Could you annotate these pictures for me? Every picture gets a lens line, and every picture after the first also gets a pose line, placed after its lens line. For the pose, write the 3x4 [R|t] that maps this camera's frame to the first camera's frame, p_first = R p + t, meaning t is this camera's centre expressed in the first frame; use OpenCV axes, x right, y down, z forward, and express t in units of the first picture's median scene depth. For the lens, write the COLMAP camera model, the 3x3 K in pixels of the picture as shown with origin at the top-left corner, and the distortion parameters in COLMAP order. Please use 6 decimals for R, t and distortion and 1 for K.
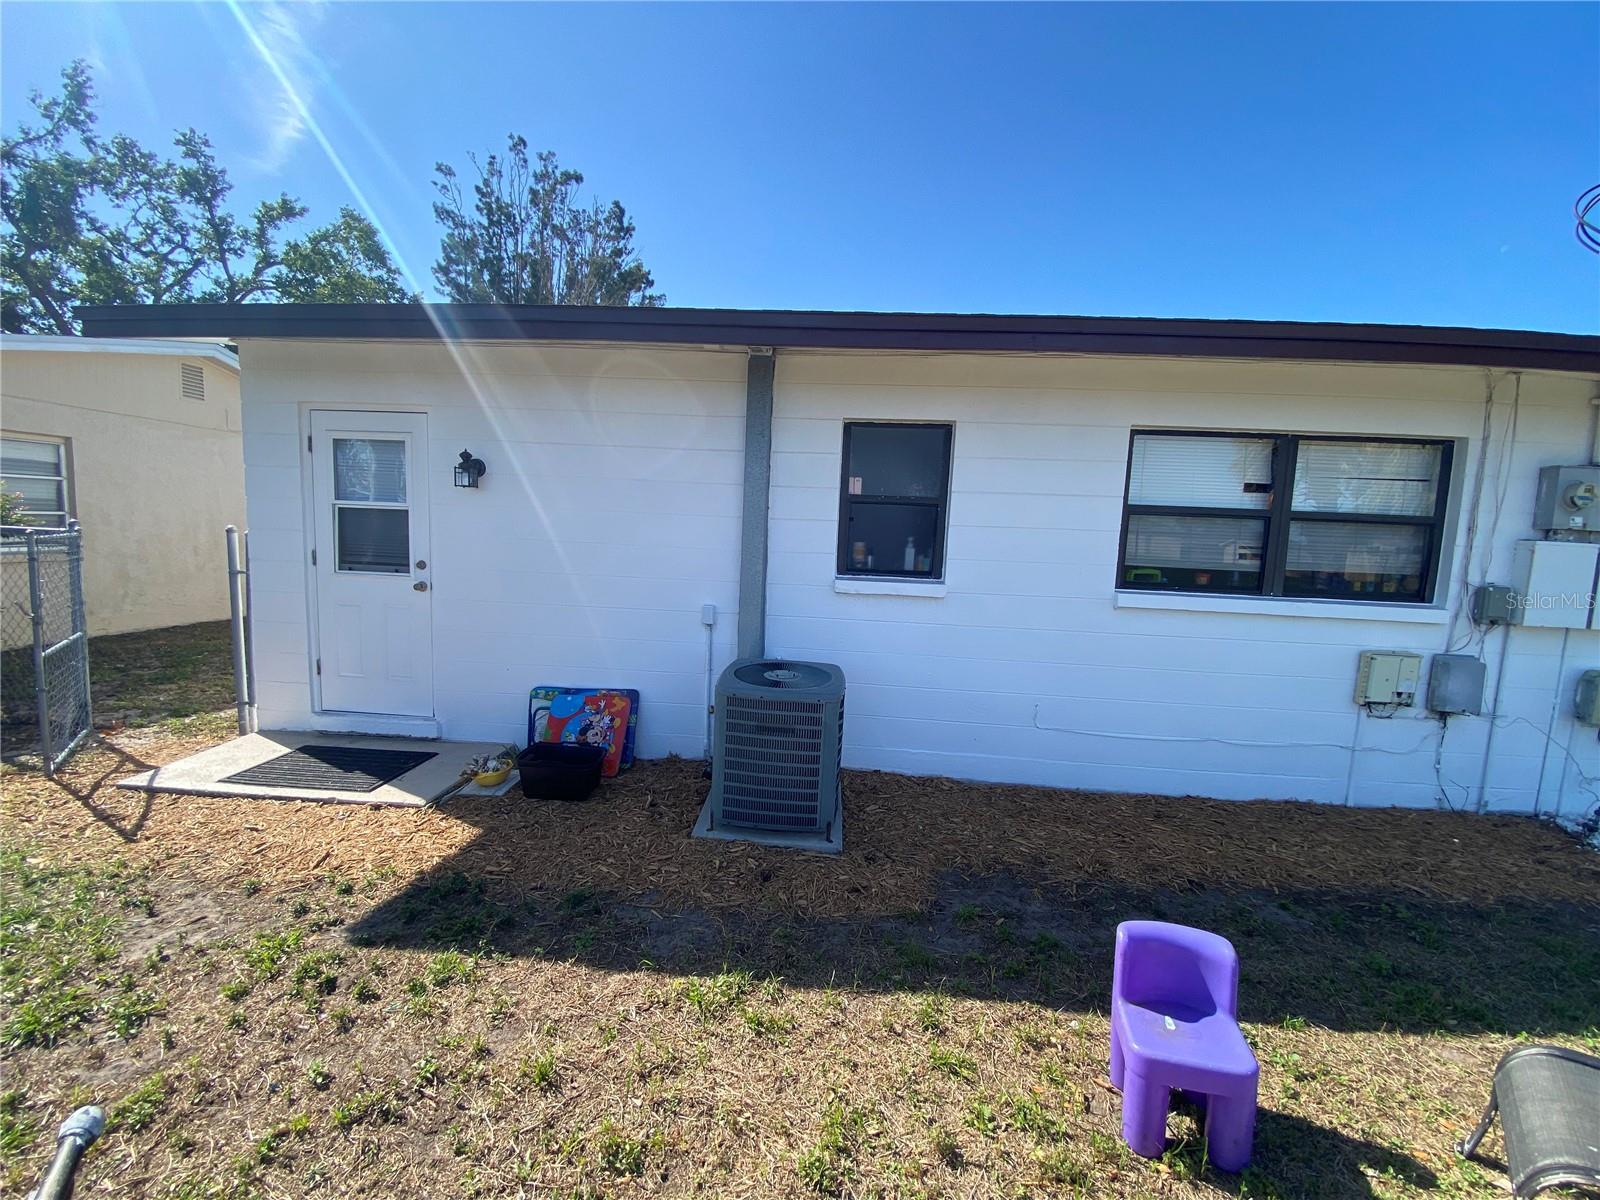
lens RADIAL K [[658.9, 0, 798.4], [0, 658.9, 610.3], [0, 0, 1]] dist [0.023591, -0.021052]
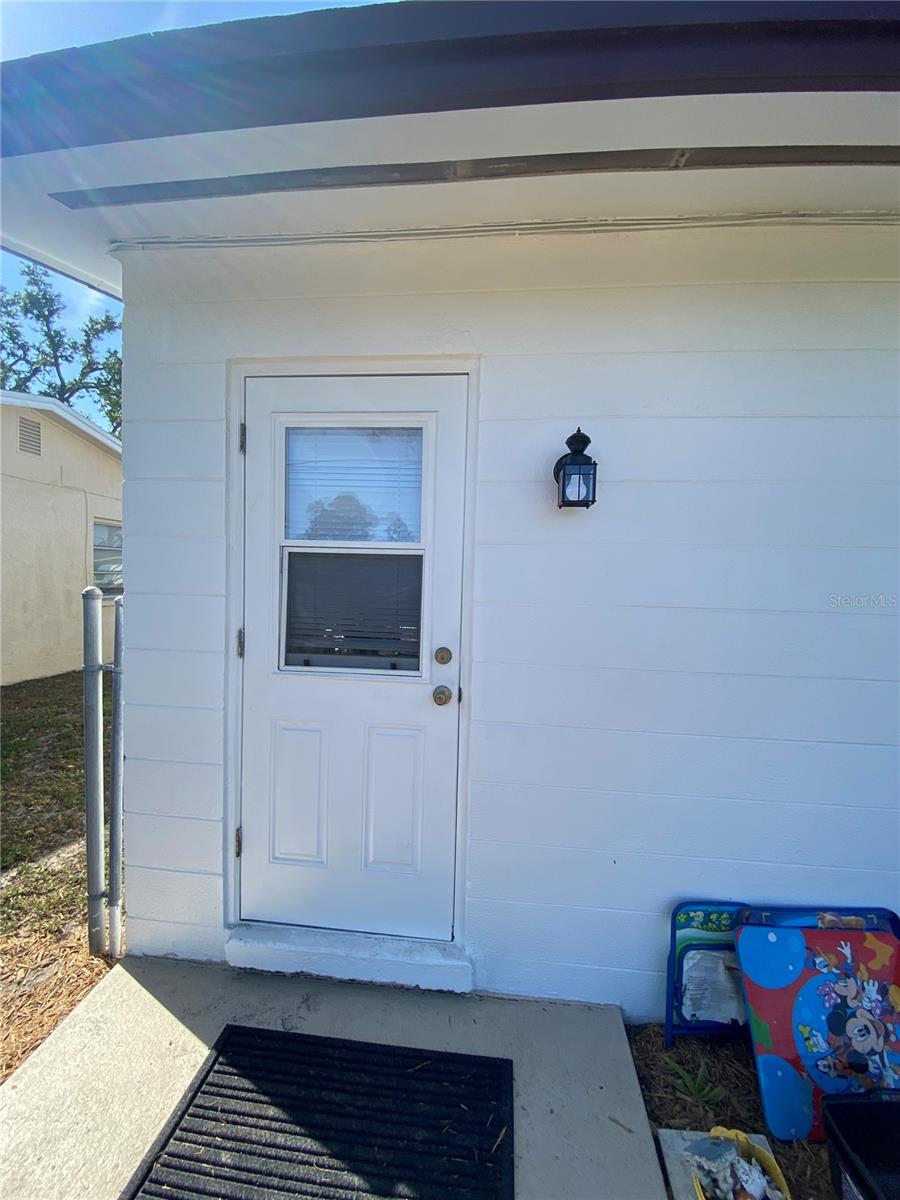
lens RADIAL K [[494.2, 0, 450.0], [0, 494.2, 600.0], [0, 0, 1]] dist [0.023591, -0.021052]
pose [[0.999543, -0.012817, -0.027360, -0.117362], [0.010843, 0.997408, -0.071125, -0.018024], [0.028201, 0.070796, 0.997092, 0.127498]]
